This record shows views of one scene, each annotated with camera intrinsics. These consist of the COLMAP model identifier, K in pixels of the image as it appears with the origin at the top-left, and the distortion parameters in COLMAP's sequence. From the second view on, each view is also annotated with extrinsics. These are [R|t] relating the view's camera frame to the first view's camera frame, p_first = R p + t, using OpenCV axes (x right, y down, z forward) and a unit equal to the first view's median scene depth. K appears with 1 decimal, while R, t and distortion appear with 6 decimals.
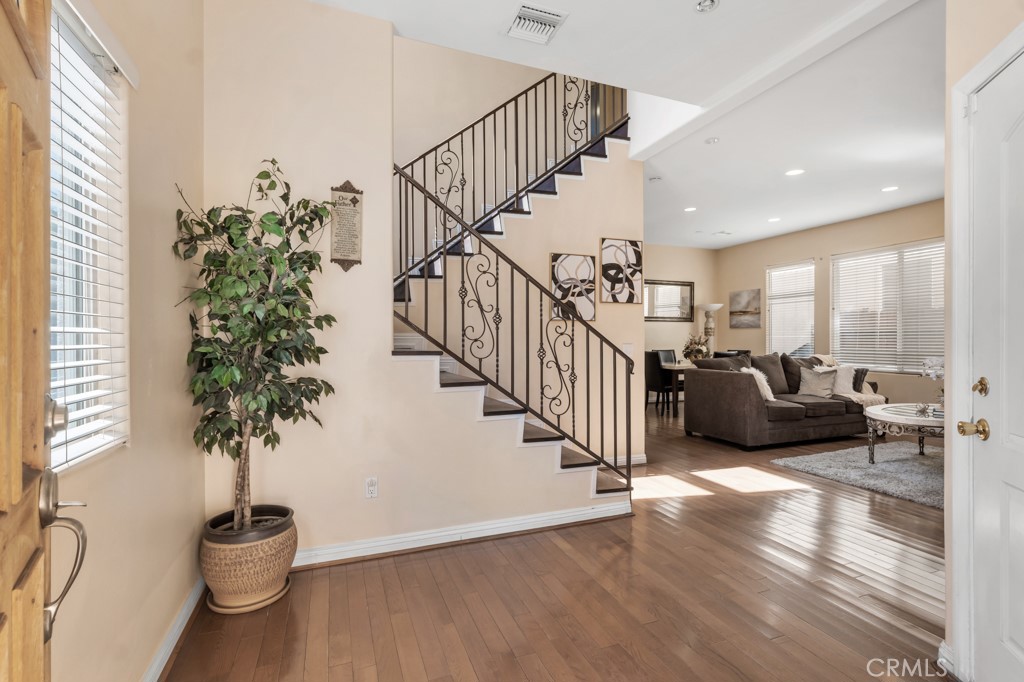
lens RADIAL K [[461.5, 0, 509.6], [0, 461.5, 339.6], [0, 0, 1]] dist [0.003652, -0.001637]
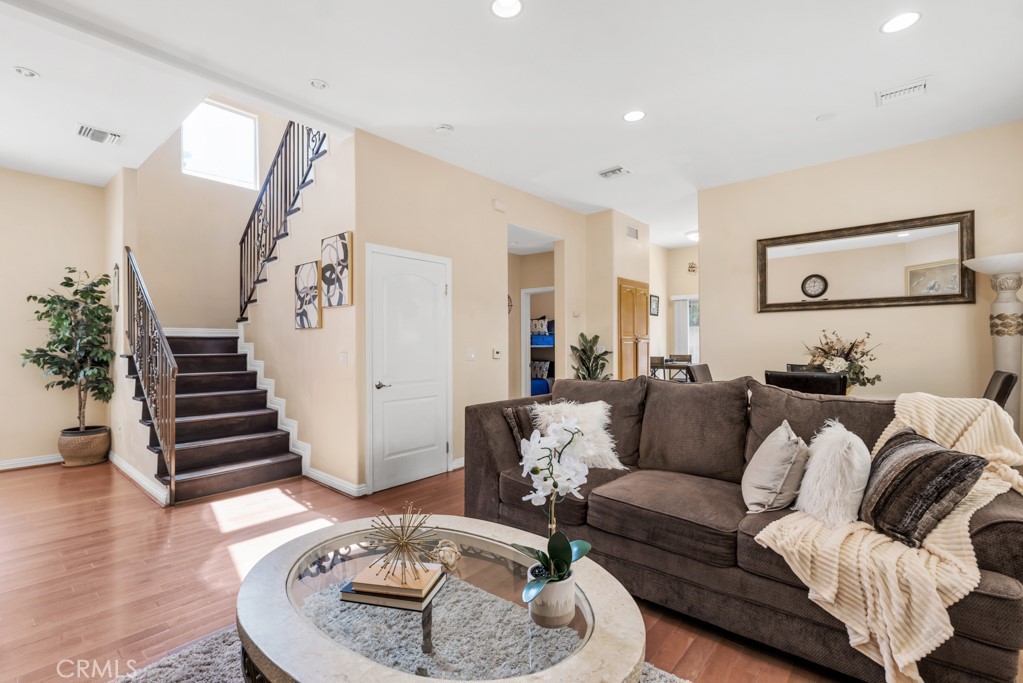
lens RADIAL K [[461.1, 0, 518.1], [0, 461.1, 341.2], [0, 0, 1]] dist [0.003652, -0.001637]
pose [[0.483388, -0.008532, -0.875365, 1.202536], [0.004907, 0.999963, -0.007037, -0.004276], [0.875393, -0.000894, 0.483412, 0.886095]]
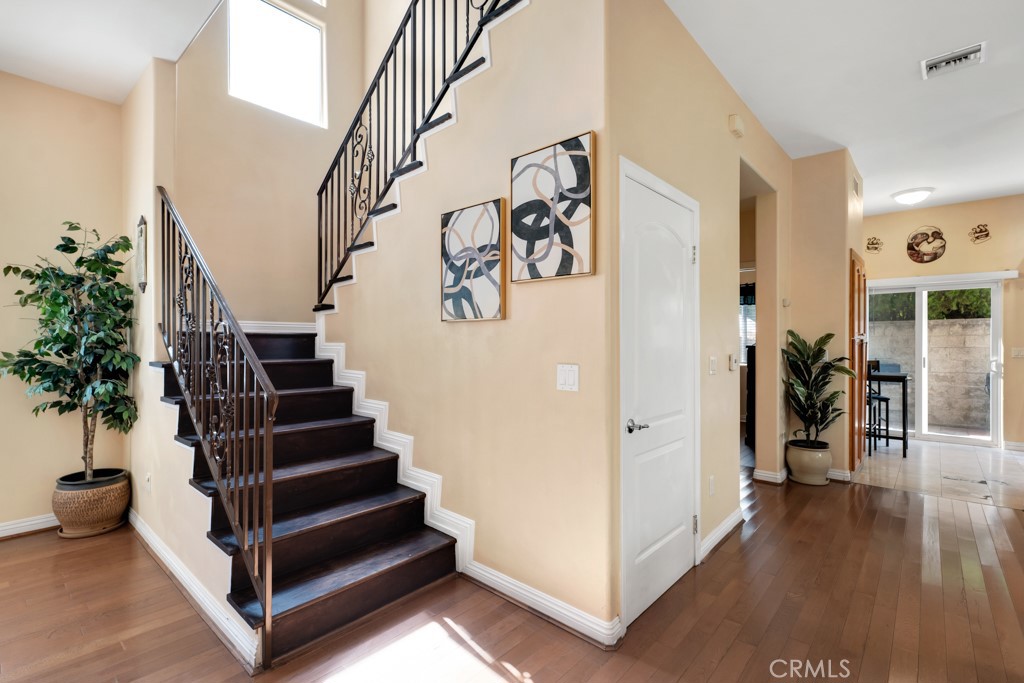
lens RADIAL K [[476.7, 0, 501.9], [0, 476.7, 342.4], [0, 0, 1]] dist [0.000892, 0.000736]
pose [[0.454382, -0.000278, -0.890807, 0.667387], [-0.001060, 0.999999, -0.000853, -0.012373], [0.890806, 0.001331, 0.454382, 0.737884]]
